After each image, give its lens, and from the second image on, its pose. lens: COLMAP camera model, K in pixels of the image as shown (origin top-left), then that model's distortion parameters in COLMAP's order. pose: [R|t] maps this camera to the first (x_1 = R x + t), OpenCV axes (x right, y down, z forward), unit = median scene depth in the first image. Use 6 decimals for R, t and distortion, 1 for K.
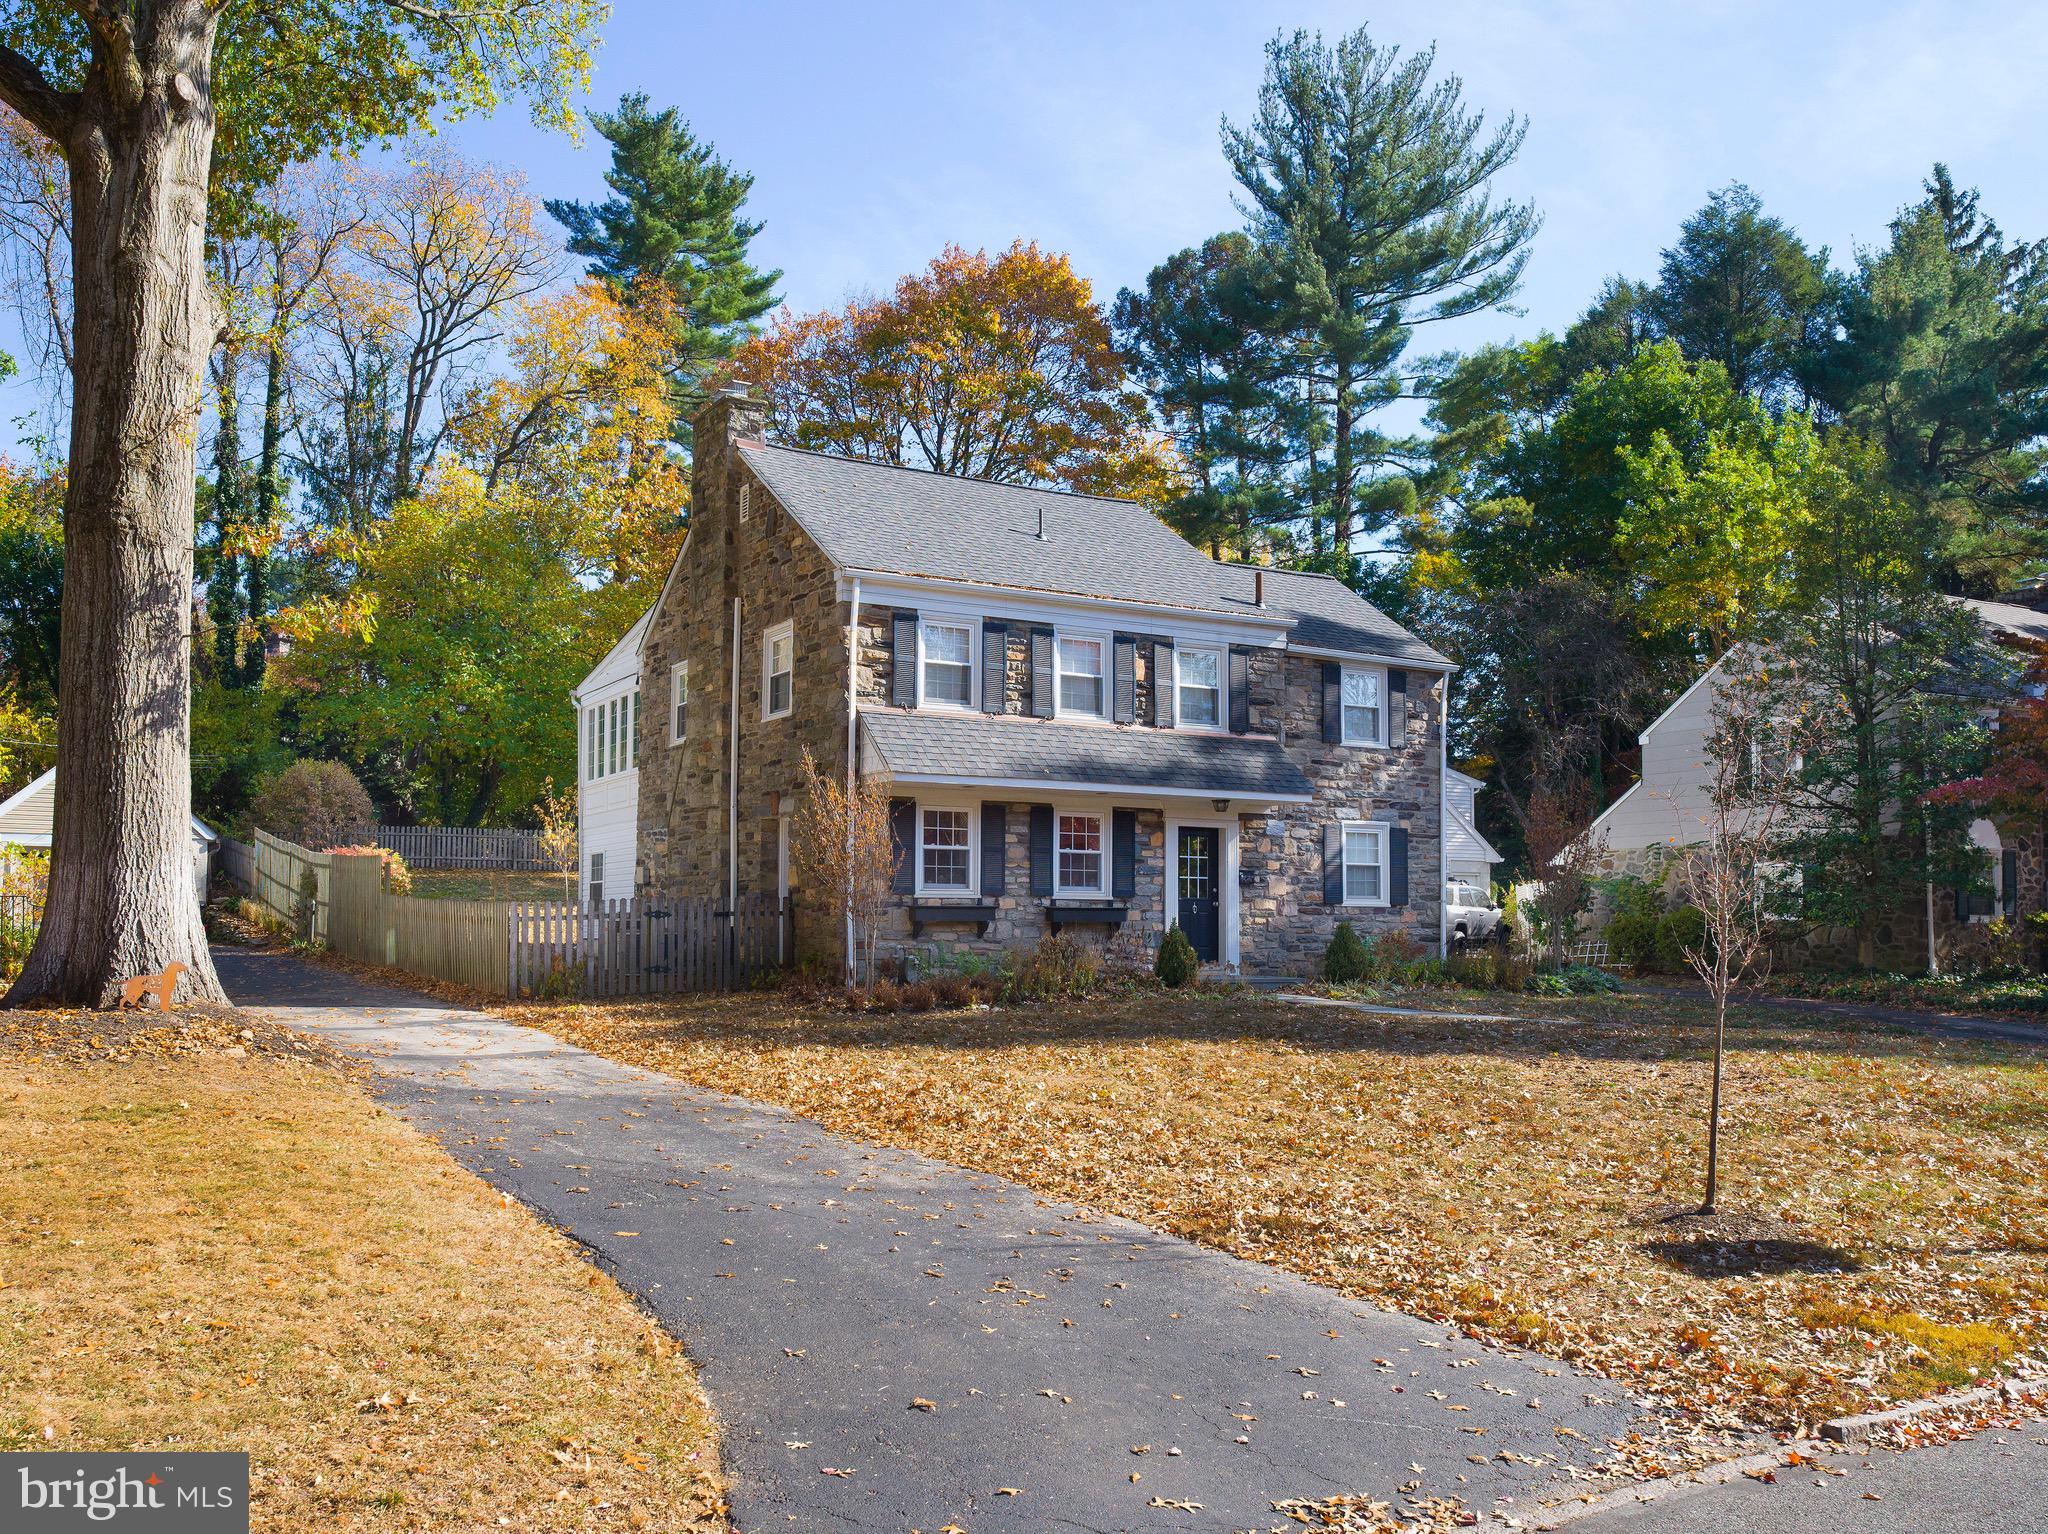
lens RADIAL K [[2115.9, 0, 1024.0], [0, 2115.9, 767.0], [0, 0, 1]] dist [0.000084, -0.005984]
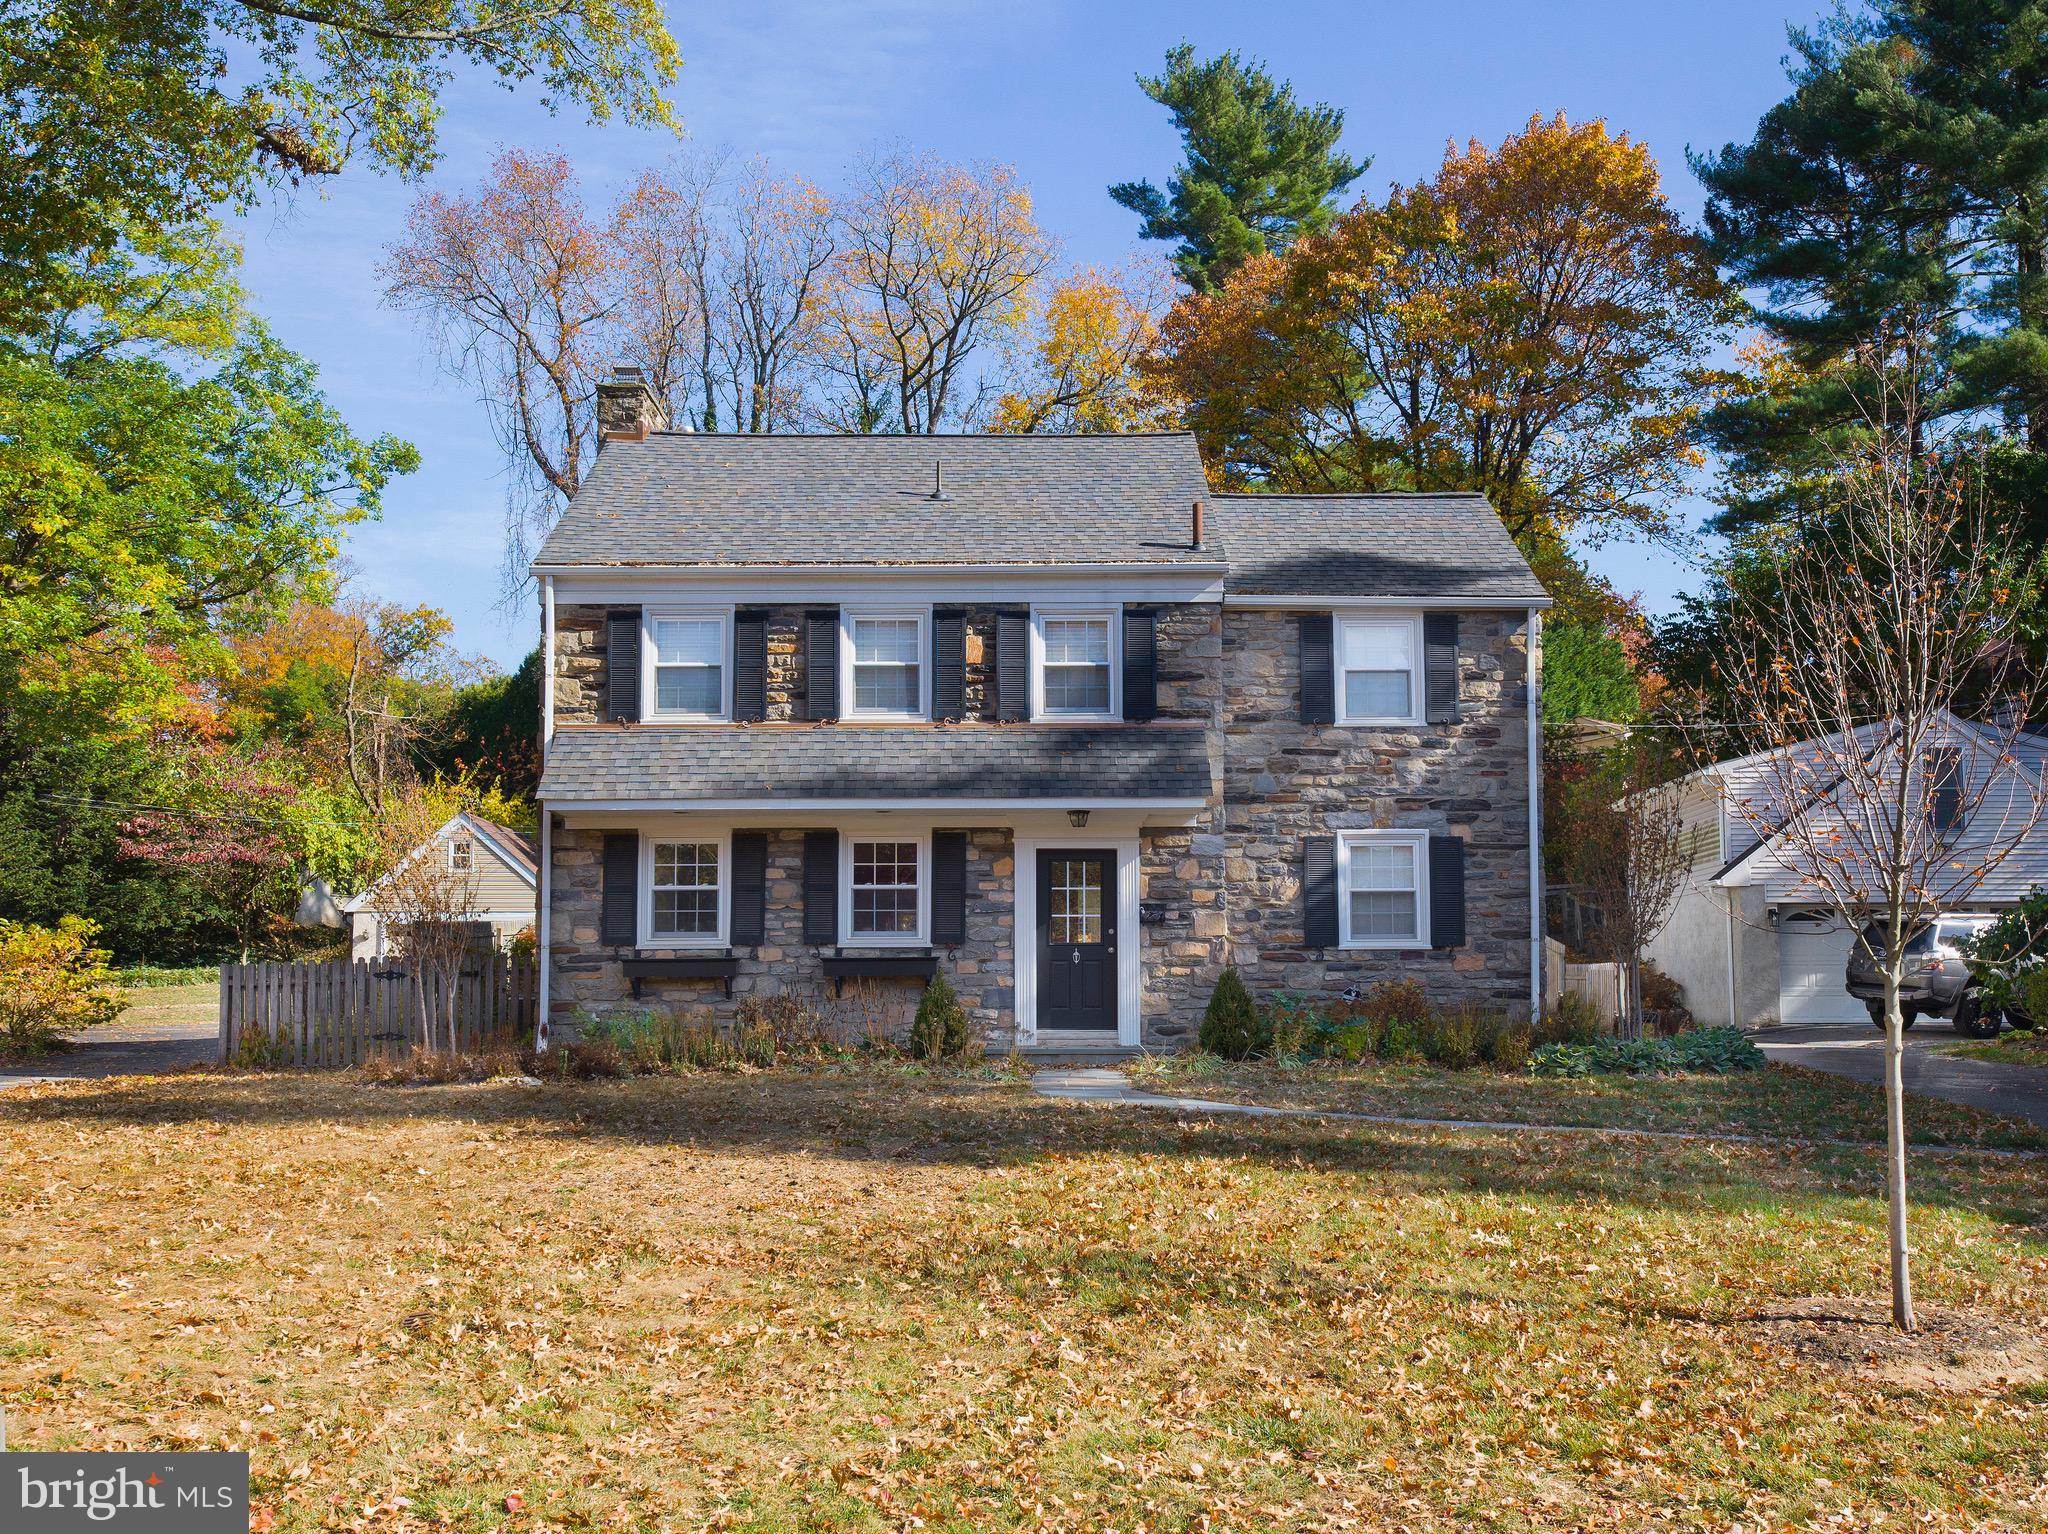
lens RADIAL K [[2115.9, 0, 1024.0], [0, 2115.9, 767.0], [0, 0, 1]] dist [0.000084, -0.005984]
pose [[0.818249, -0.067304, -0.570910, 0.501673], [0.052442, 0.997721, -0.042458, 0.030406], [0.572467, 0.004802, 0.819914, 0.368215]]
